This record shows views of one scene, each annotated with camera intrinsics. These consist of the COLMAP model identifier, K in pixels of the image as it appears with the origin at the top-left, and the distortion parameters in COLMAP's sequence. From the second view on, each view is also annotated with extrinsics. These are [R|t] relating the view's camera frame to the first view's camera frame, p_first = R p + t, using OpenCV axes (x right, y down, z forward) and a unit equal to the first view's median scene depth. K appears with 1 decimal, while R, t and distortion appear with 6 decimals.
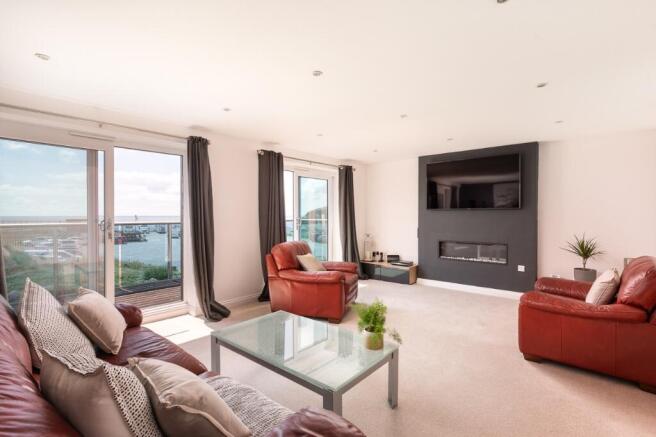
lens RADIAL K [[310.5, 0, 328.6], [0, 310.5, 219.4], [0, 0, 1]] dist [-0.000941, 0.001169]
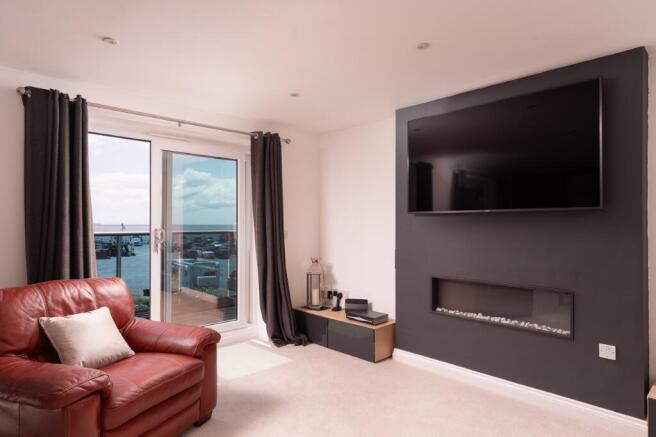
lens RADIAL K [[390.6, 0, 328.3], [0, 390.6, 218.5], [0, 0, 1]] dist [0.004650, 0.000572]
pose [[0.994956, 0.000571, -0.100310, 0.241663], [-0.003335, 0.999619, -0.027387, -0.005030], [0.100256, 0.027583, 0.994579, 0.348656]]
